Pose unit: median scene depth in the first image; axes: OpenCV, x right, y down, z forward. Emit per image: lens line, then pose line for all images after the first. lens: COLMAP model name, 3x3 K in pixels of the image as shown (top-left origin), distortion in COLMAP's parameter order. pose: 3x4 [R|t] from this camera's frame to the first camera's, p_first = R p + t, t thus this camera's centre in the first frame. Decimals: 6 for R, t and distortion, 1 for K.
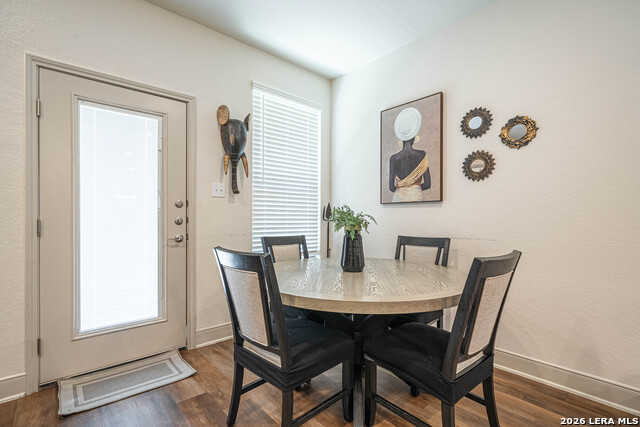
lens RADIAL K [[297.4, 0, 318.6], [0, 297.4, 218.3], [0, 0, 1]] dist [-0.000719, -0.000136]
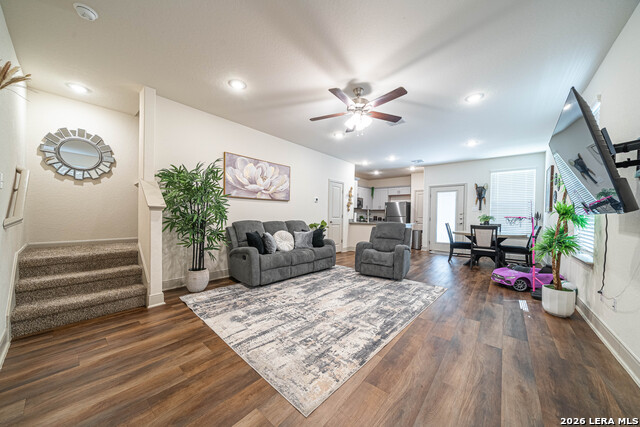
lens RADIAL K [[223.2, 0, 314.6], [0, 223.2, 218.0], [0, 0, 1]] dist [-0.000368, -0.000109]
pose [[0.142807, 0.006009, -0.989732, 1.805507], [-0.023971, 0.999709, 0.002610, 0.034966], [0.989460, 0.023352, 0.142909, -1.062059]]
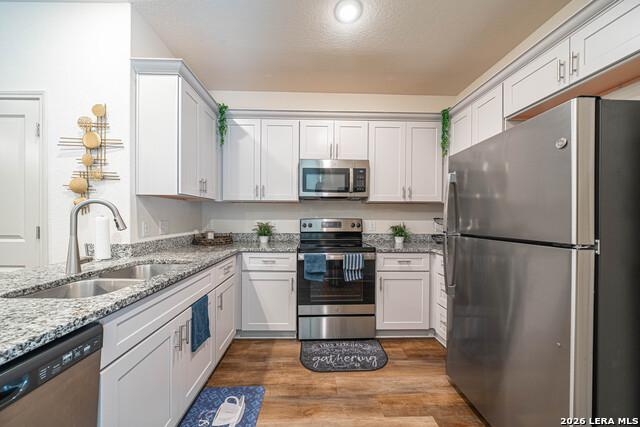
lens RADIAL K [[223.2, 0, 314.6], [0, 223.2, 218.0], [0, 0, 1]] dist [-0.000368, -0.000109]
pose [[-0.643090, -0.008674, -0.765741, -0.629365], [-0.016452, 0.999862, 0.002491, -0.040821], [0.765613, 0.014200, -0.643144, 0.556312]]
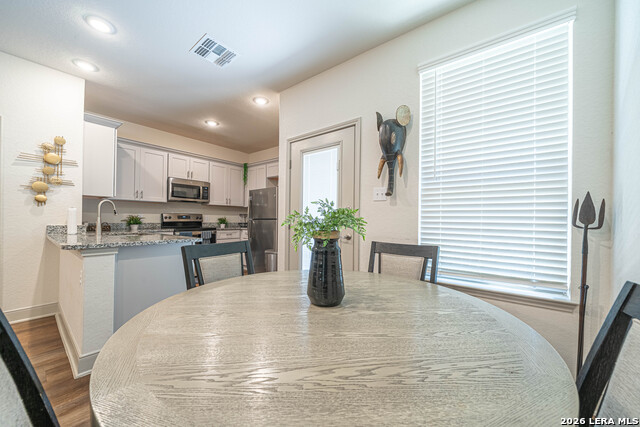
lens RADIAL K [[238.1, 0, 314.8], [0, 238.1, 219.2], [0, 0, 1]] dist [-0.000116, -0.000063]
pose [[0.165966, -0.006507, -0.986110, 0.449402], [-0.016263, 0.999824, -0.009334, 0.005633], [0.985997, 0.017587, 0.165831, 0.631380]]
